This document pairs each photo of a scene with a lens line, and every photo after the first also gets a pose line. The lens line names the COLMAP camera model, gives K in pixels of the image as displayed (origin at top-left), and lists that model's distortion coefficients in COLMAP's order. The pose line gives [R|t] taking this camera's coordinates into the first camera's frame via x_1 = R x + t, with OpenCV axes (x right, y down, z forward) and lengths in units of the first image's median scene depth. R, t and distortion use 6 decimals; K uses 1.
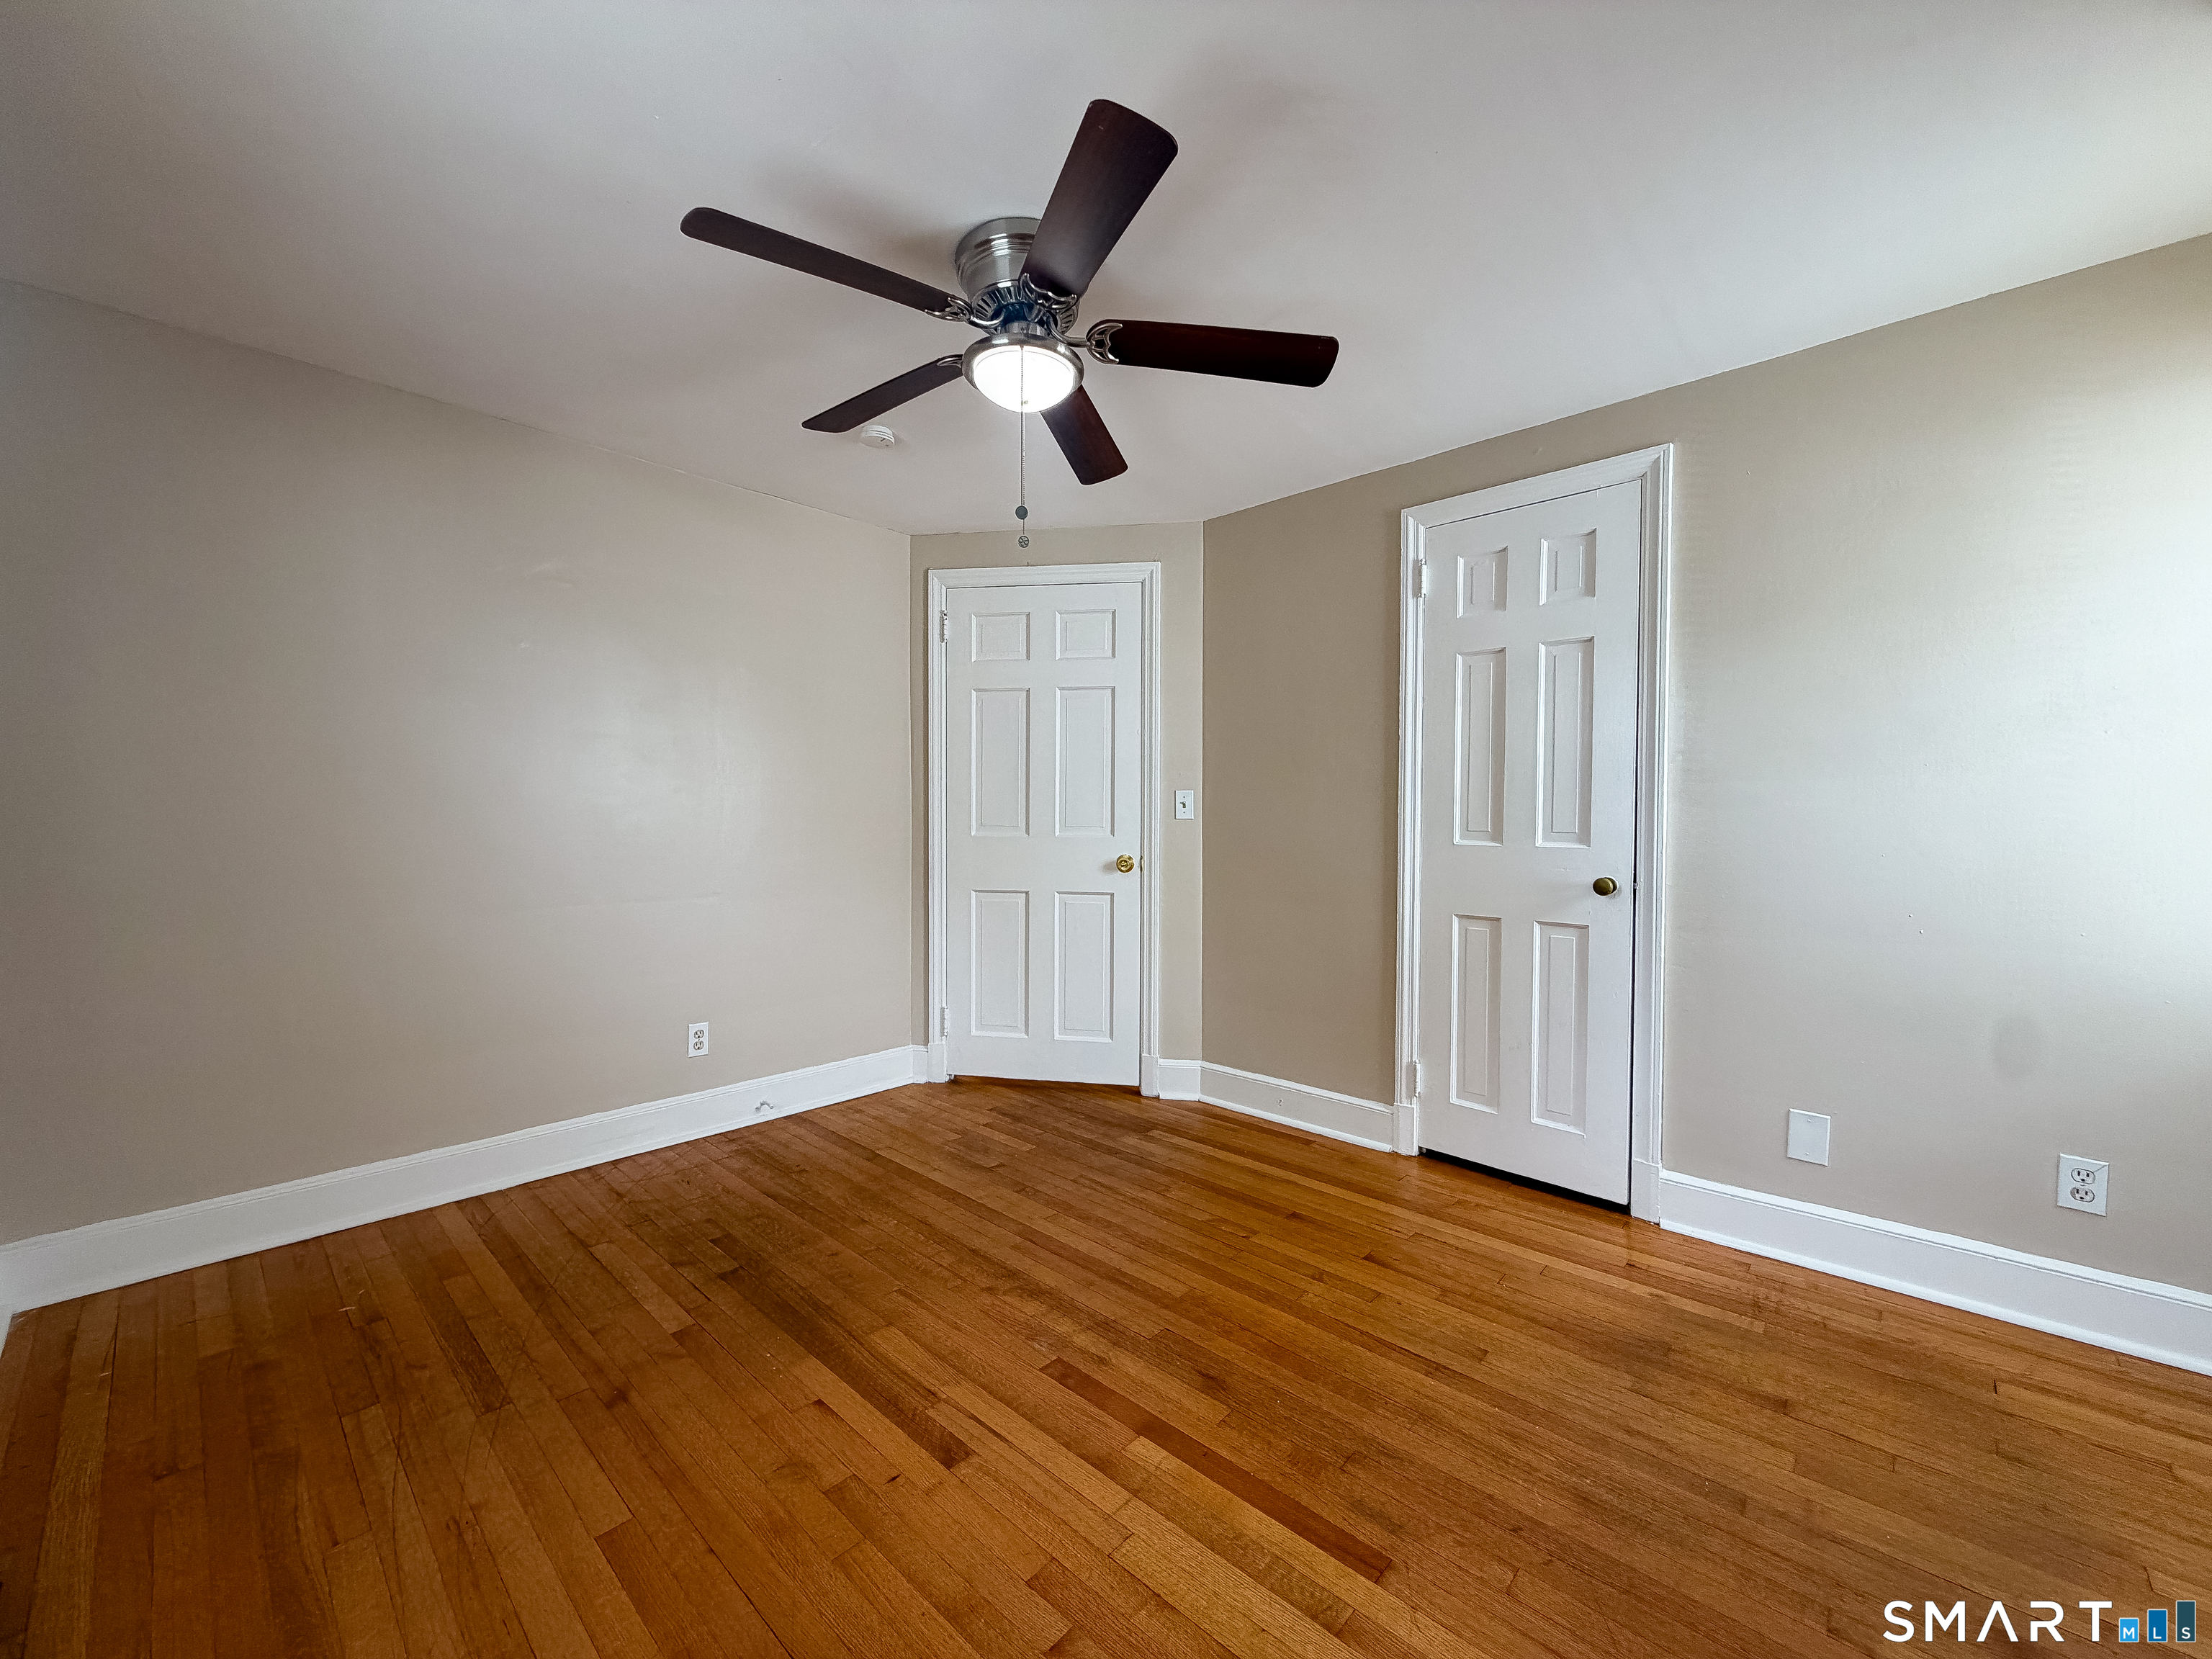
lens RADIAL K [[881.6, 0, 1102.1], [0, 881.6, 833.4], [0, 0, 1]] dist [-0.000724, -0.000056]
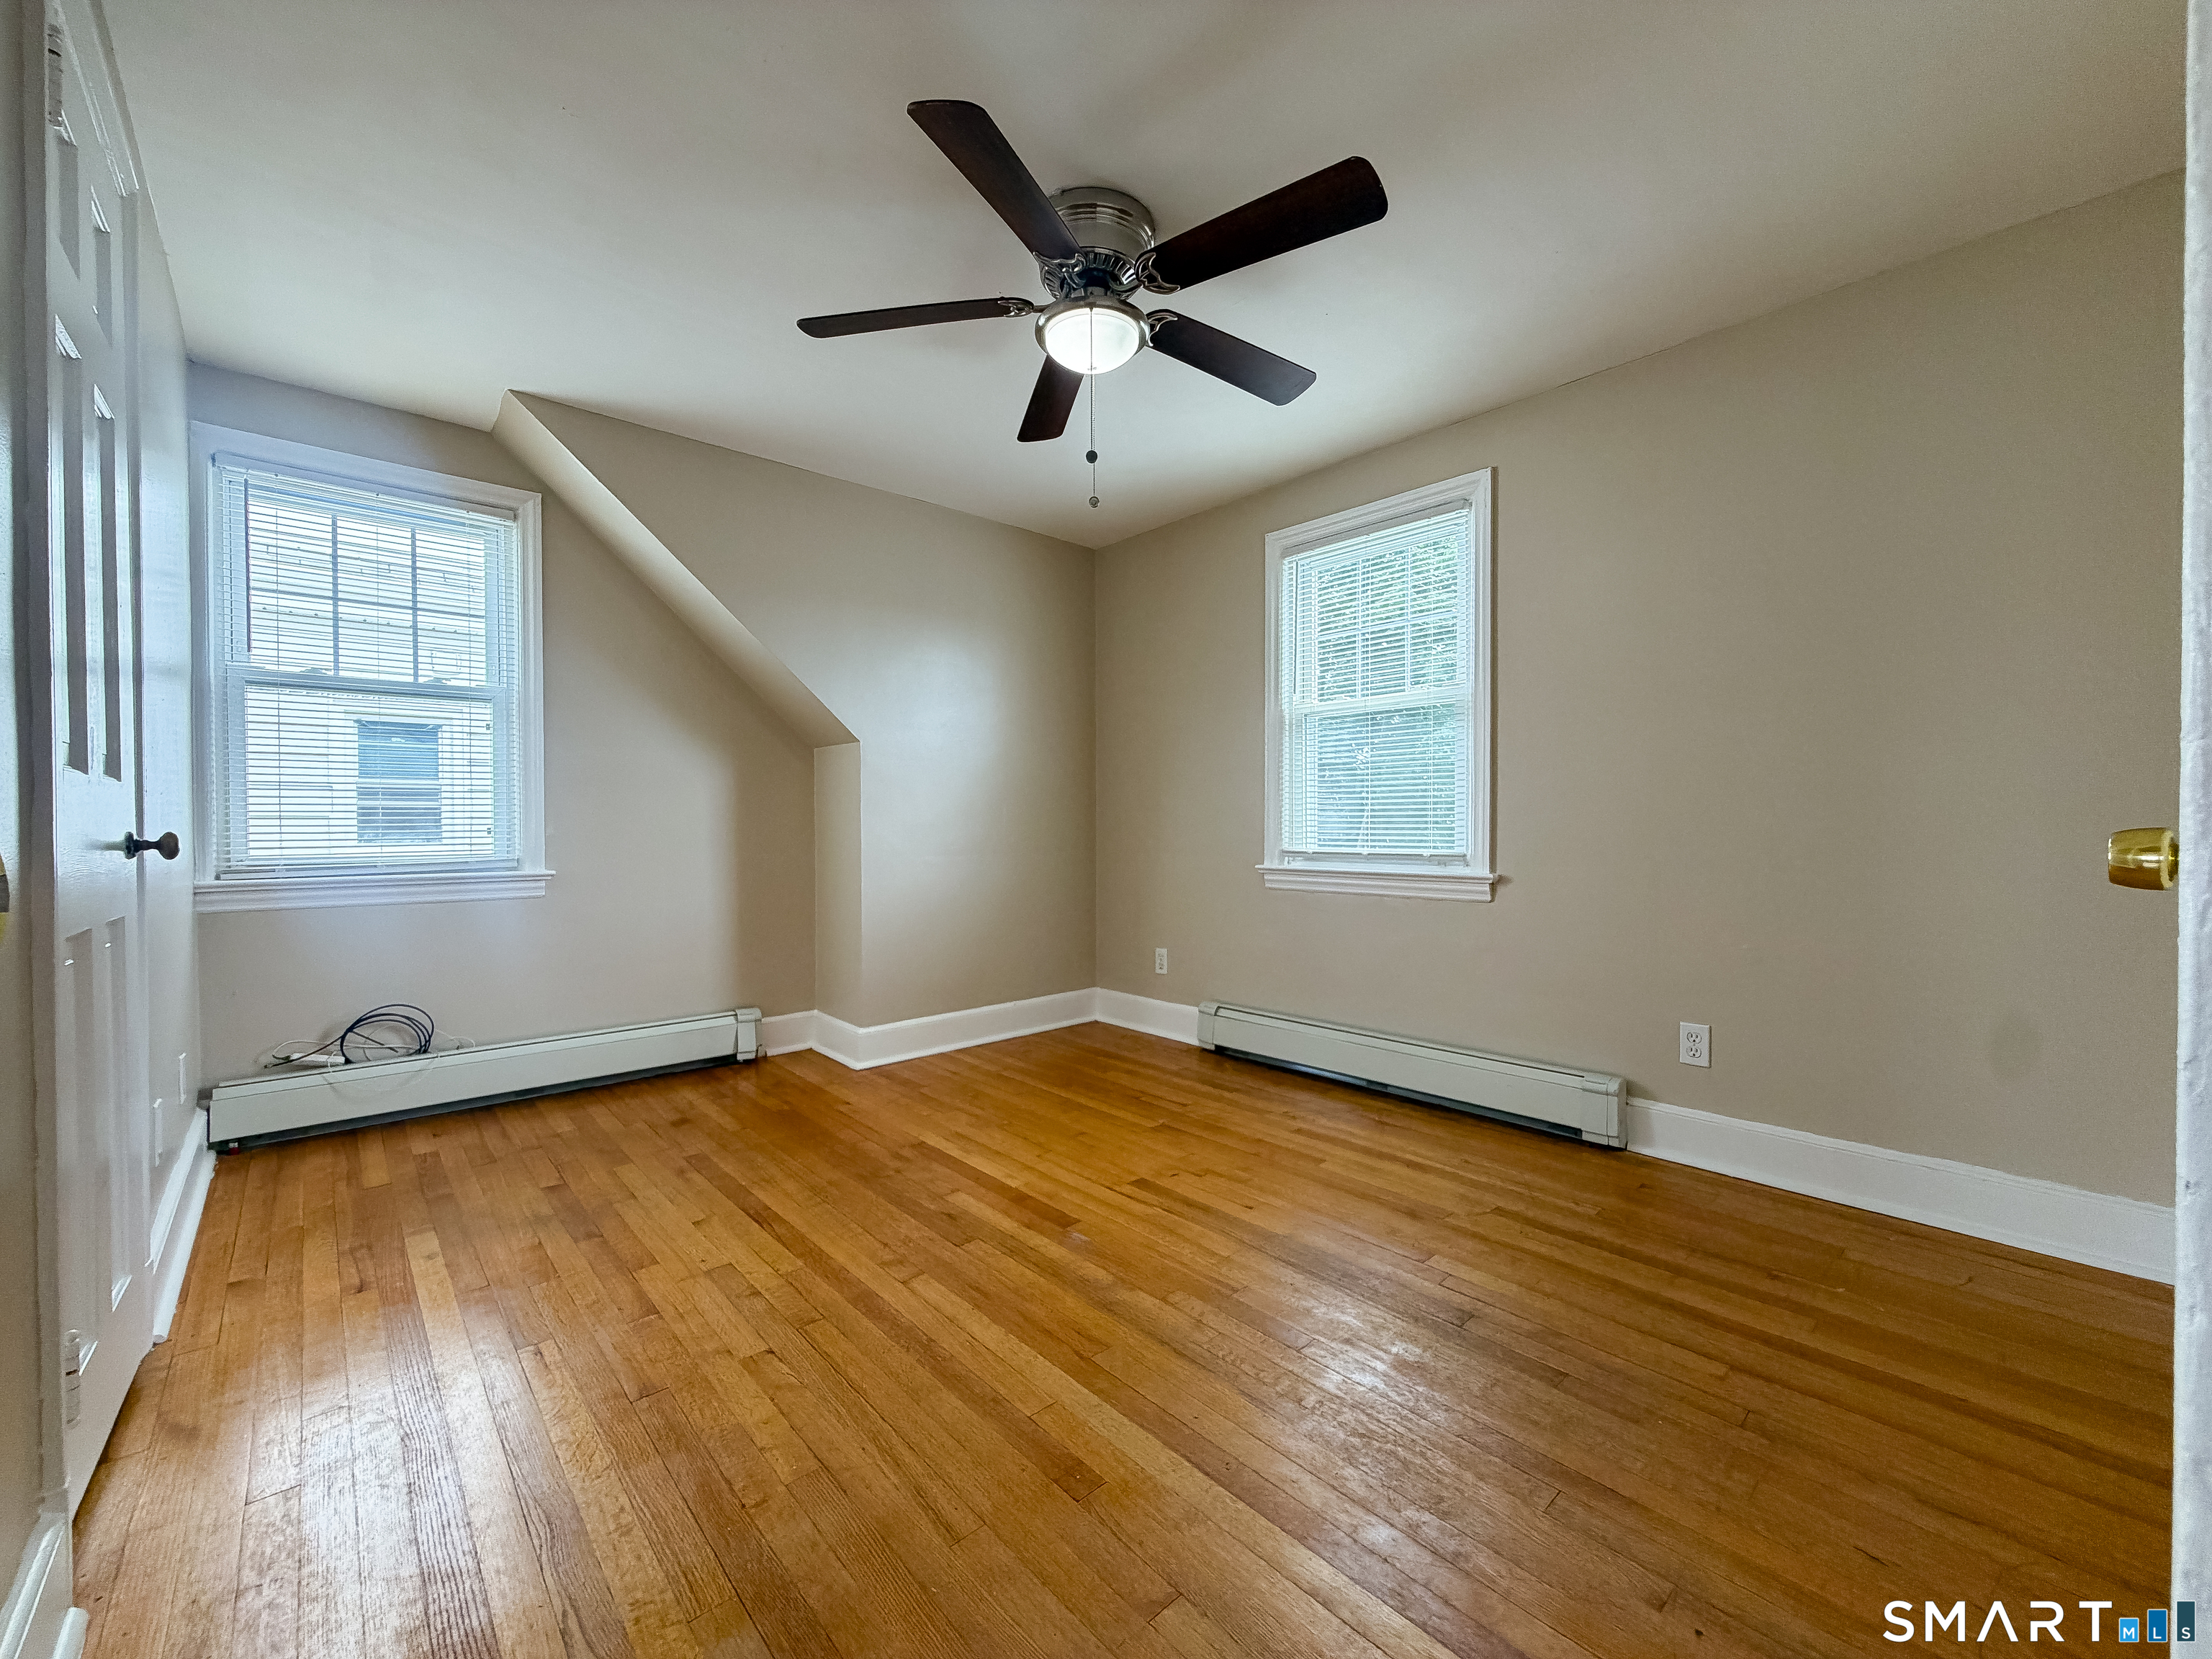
lens RADIAL K [[881.6, 0, 1102.1], [0, 881.6, 833.4], [0, 0, 1]] dist [-0.000724, -0.000056]
pose [[-0.995736, -0.000929, 0.092246, -0.195675], [0.001366, 0.999691, 0.024812, 0.050569], [-0.092240, 0.024832, -0.995427, 2.054156]]
